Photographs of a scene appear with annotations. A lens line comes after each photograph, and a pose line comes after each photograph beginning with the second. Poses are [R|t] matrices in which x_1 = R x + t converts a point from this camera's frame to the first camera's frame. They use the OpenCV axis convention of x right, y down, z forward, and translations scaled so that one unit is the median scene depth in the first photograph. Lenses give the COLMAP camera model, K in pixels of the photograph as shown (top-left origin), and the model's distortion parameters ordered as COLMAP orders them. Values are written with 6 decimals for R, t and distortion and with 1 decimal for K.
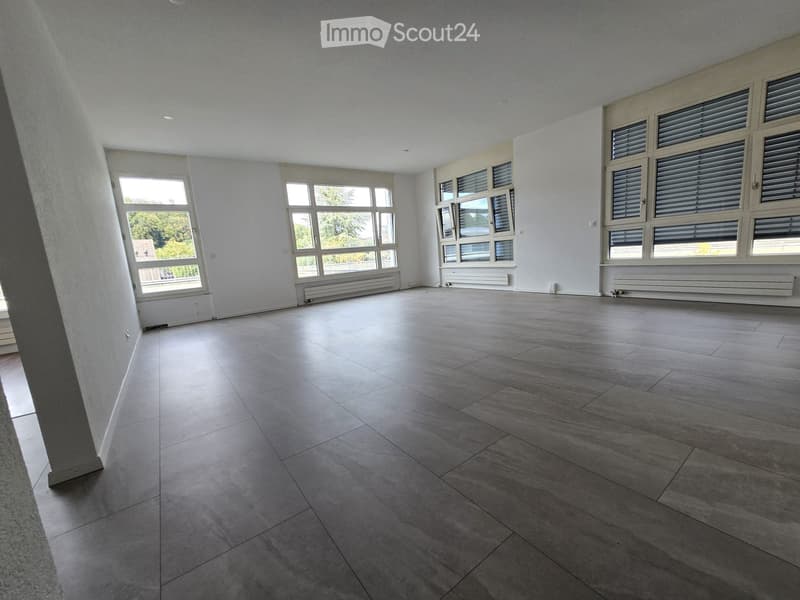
lens RADIAL K [[328.8, 0, 404.6], [0, 328.8, 299.0], [0, 0, 1]] dist [0.000215, 0.000016]
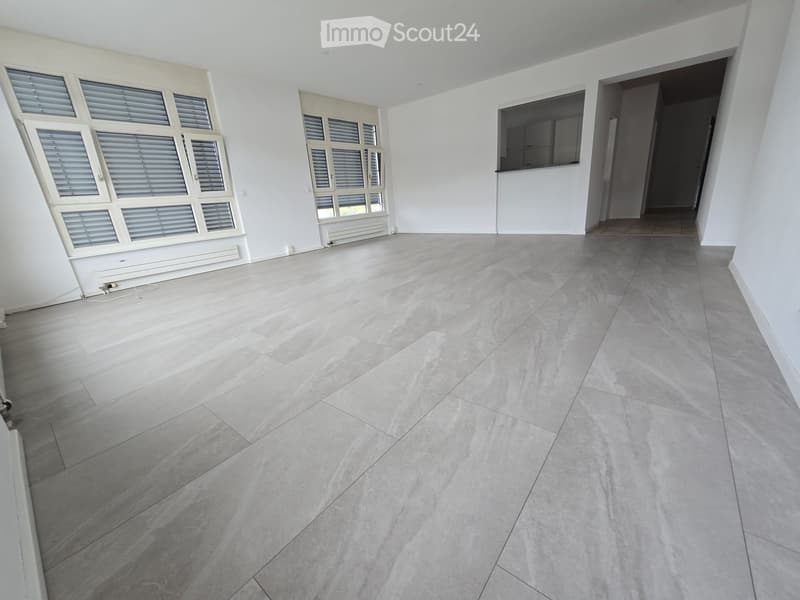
lens RADIAL K [[328.8, 0, 404.6], [0, 328.8, 299.0], [0, 0, 1]] dist [0.000215, 0.000016]
pose [[-0.247817, -0.205138, 0.946840, -0.678735], [0.222811, 0.939059, 0.261769, -0.080109], [-0.942837, 0.275837, -0.187008, 0.906141]]
